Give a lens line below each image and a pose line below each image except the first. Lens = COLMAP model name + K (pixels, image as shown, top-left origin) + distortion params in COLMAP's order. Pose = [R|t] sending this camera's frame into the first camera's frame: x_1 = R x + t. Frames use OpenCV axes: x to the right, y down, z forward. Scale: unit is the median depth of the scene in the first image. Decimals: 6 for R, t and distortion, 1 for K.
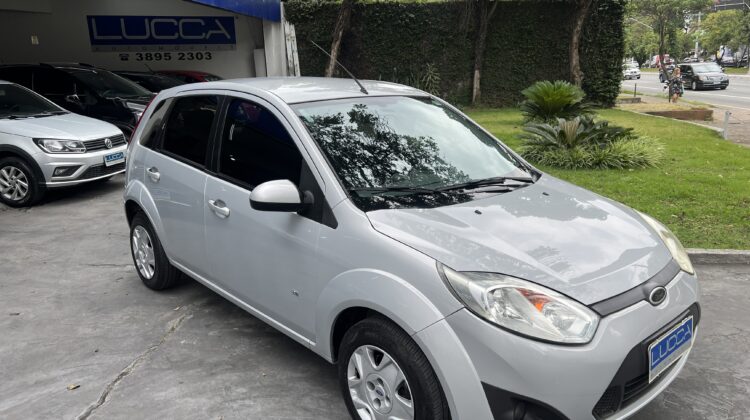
lens RADIAL K [[543.3, 0, 377.6], [0, 543.3, 209.3], [0, 0, 1]] dist [0.020389, -0.010444]
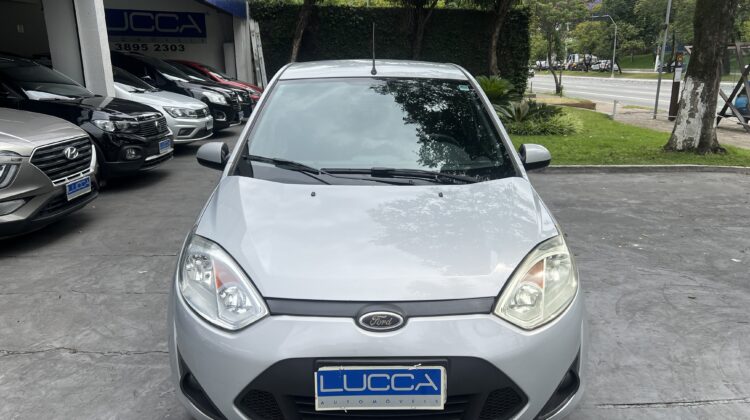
lens RADIAL K [[543.3, 0, 374.3], [0, 543.3, 209.3], [0, 0, 1]] dist [0.020389, -0.010444]
pose [[0.982188, -0.026561, 0.186013, -0.137777], [0.026069, 0.999647, 0.005091, 0.046219], [-0.186083, -0.000151, 0.982534, -0.146006]]
